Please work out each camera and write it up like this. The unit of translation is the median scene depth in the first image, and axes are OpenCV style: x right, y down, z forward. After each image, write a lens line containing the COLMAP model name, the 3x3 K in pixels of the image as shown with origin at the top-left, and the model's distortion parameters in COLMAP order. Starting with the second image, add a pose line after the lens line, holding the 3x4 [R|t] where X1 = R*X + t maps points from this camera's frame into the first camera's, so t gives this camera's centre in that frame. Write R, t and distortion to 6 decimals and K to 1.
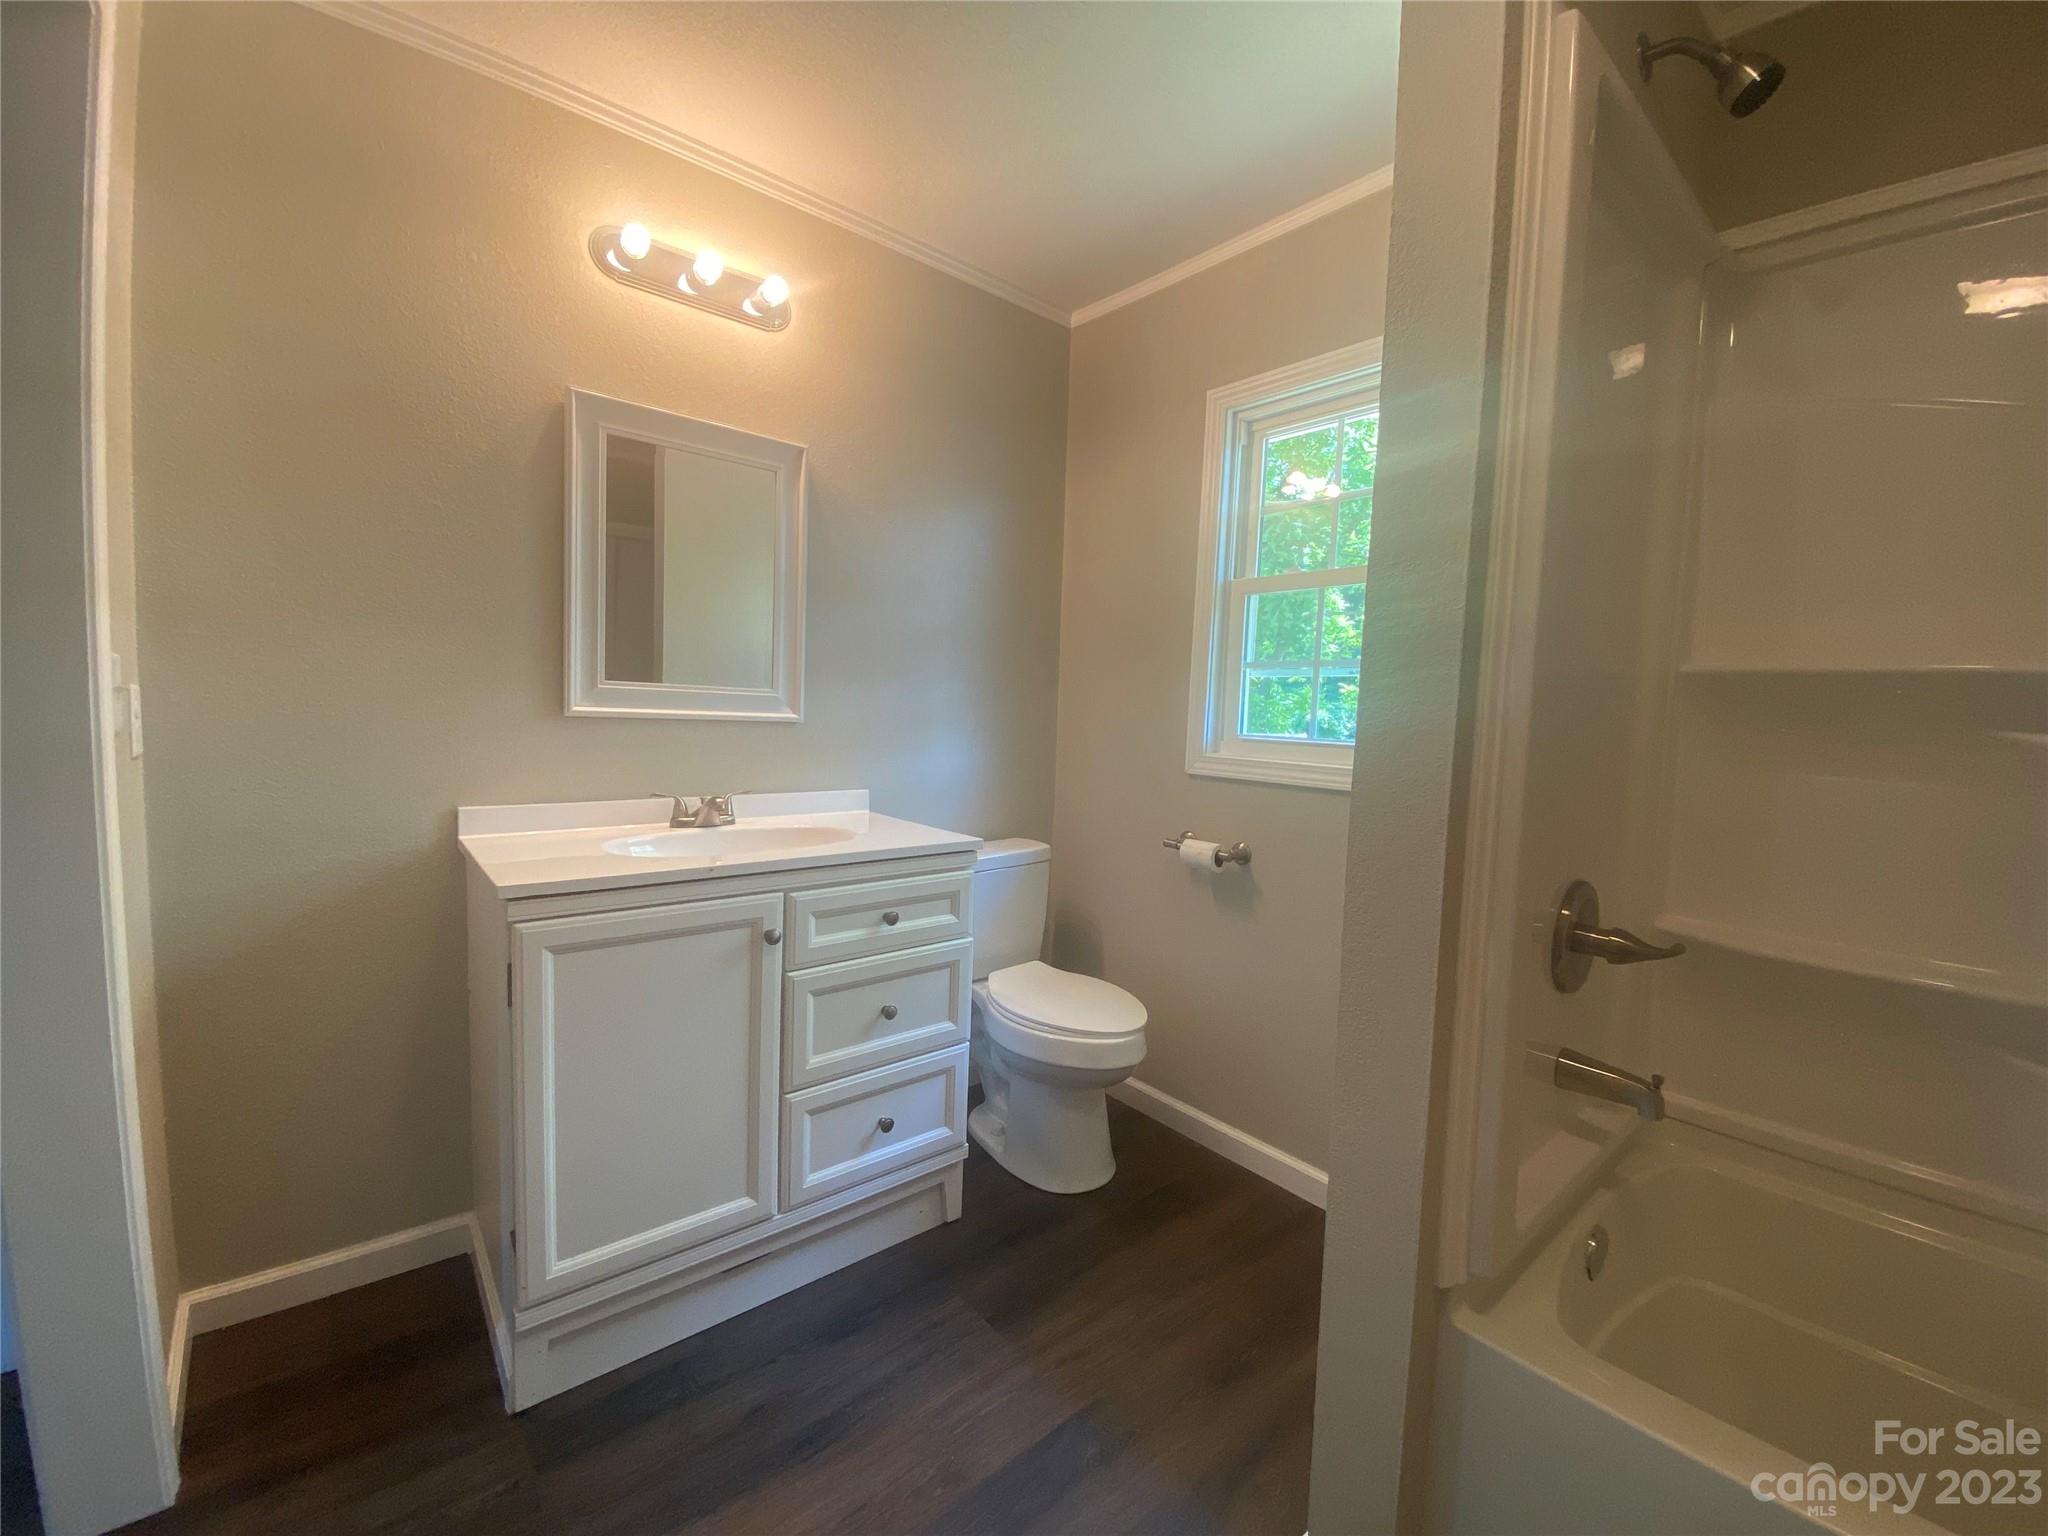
lens RADIAL K [[834.4, 0, 1023.3], [0, 834.4, 772.7], [0, 0, 1]] dist [0.033707, -0.026654]
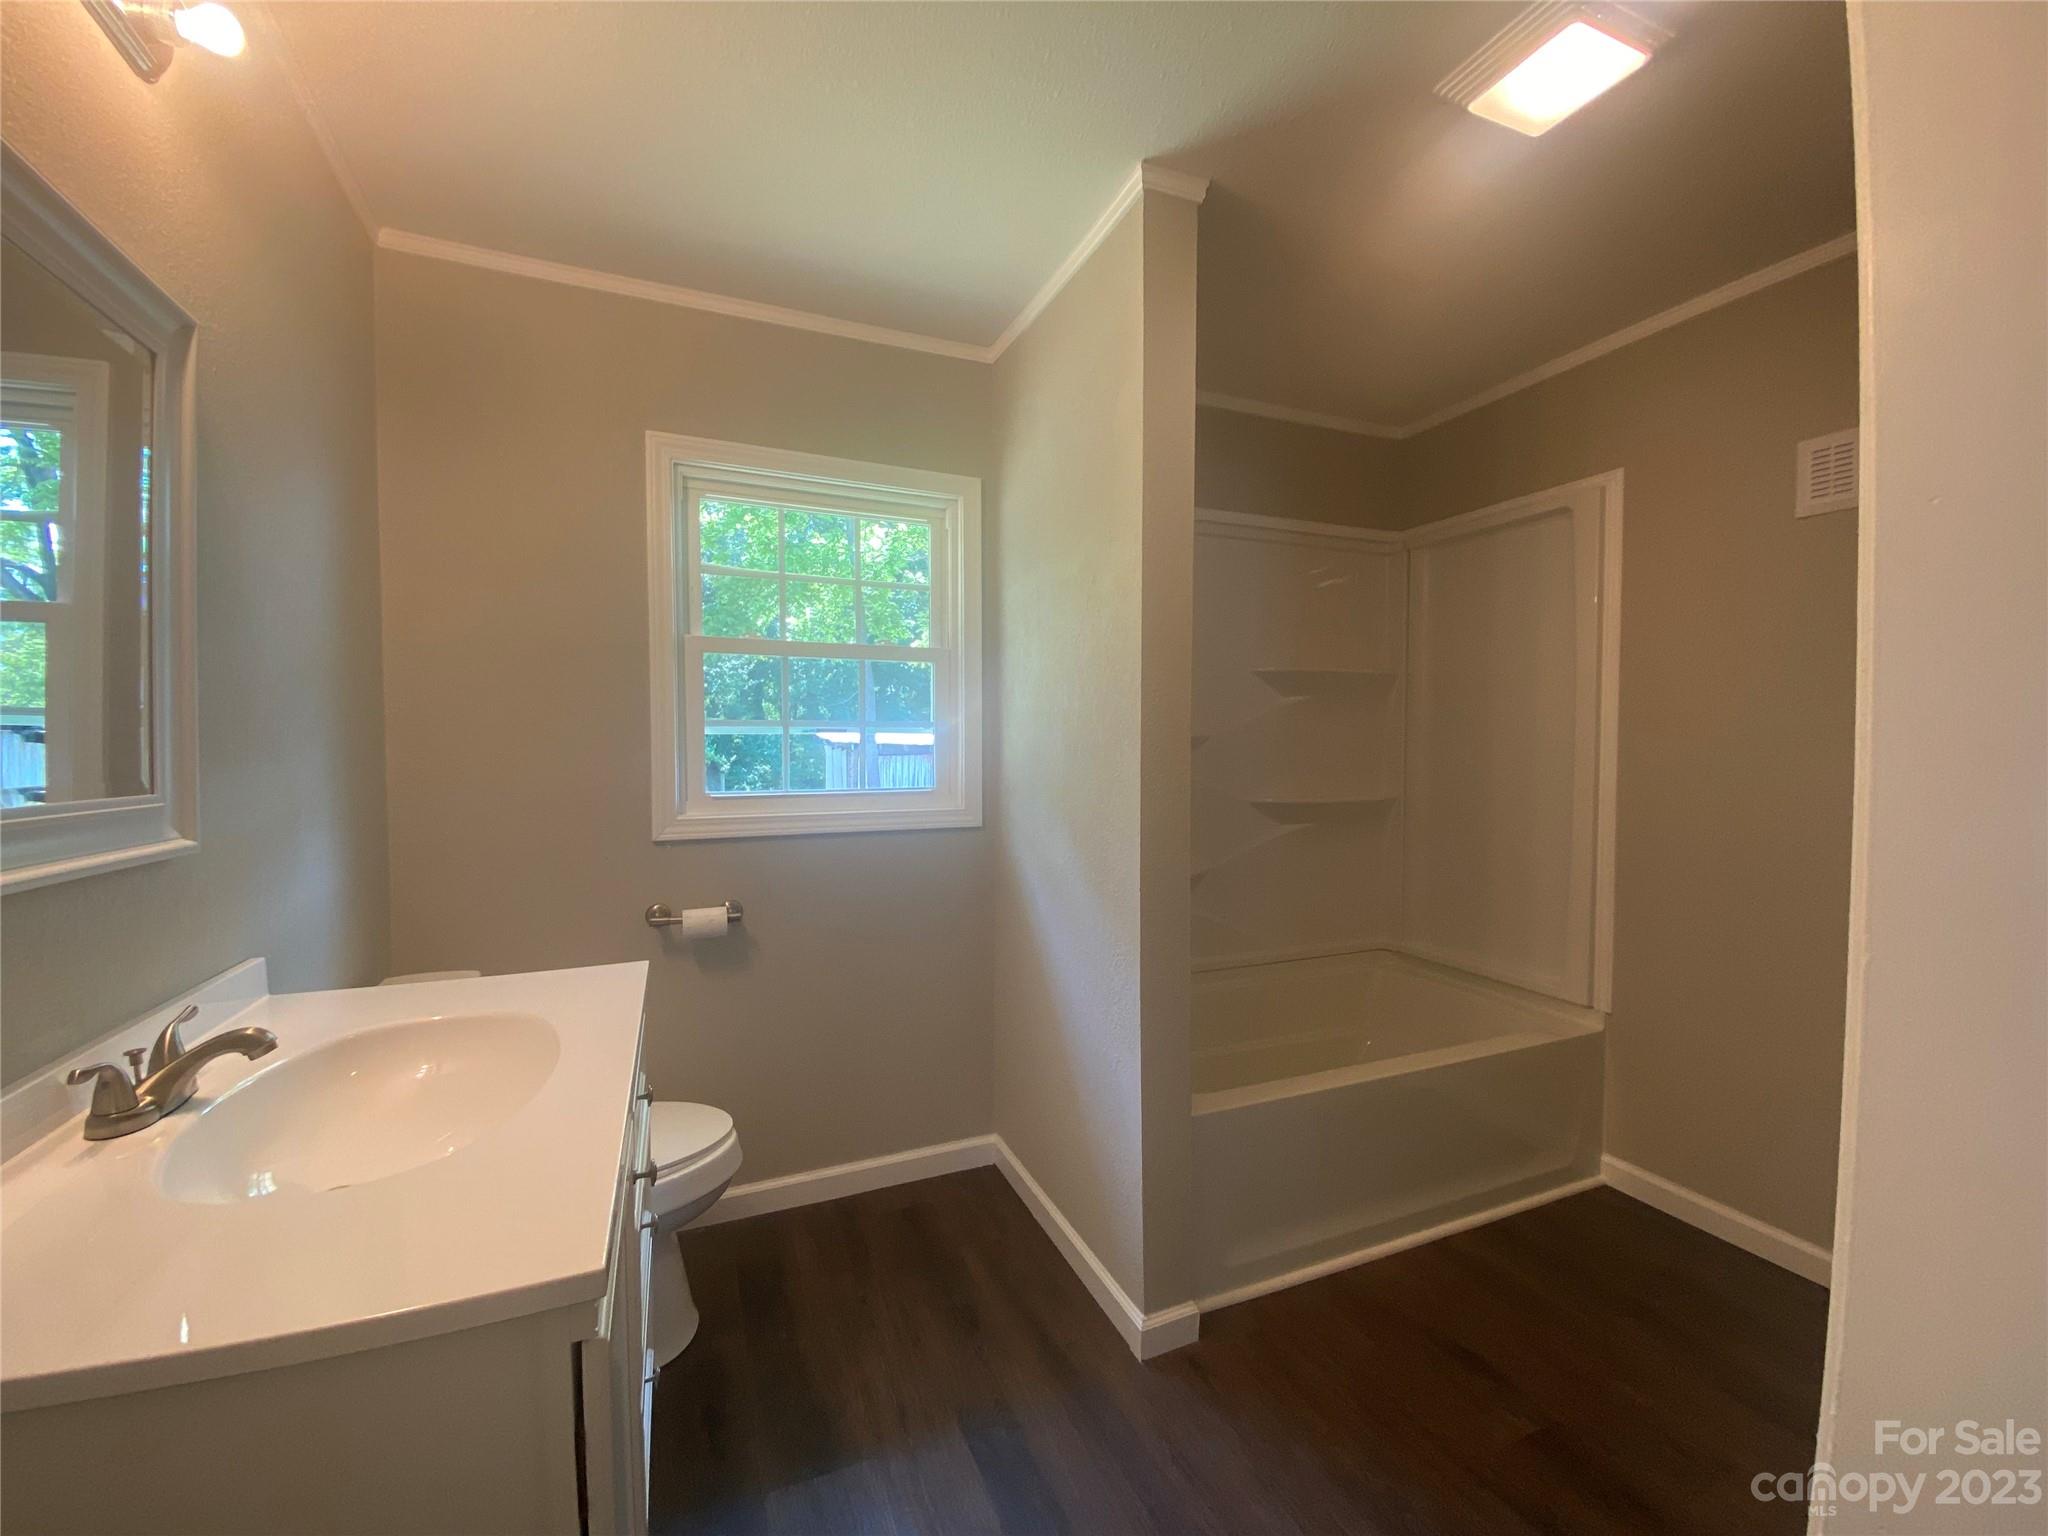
lens RADIAL K [[834.4, 0, 1023.3], [0, 834.4, 772.7], [0, 0, 1]] dist [0.033707, -0.026654]
pose [[0.300716, -0.074436, 0.950804, -0.571272], [0.085573, 0.995034, 0.050834, -0.089087], [-0.949867, 0.066077, 0.305592, 0.344935]]
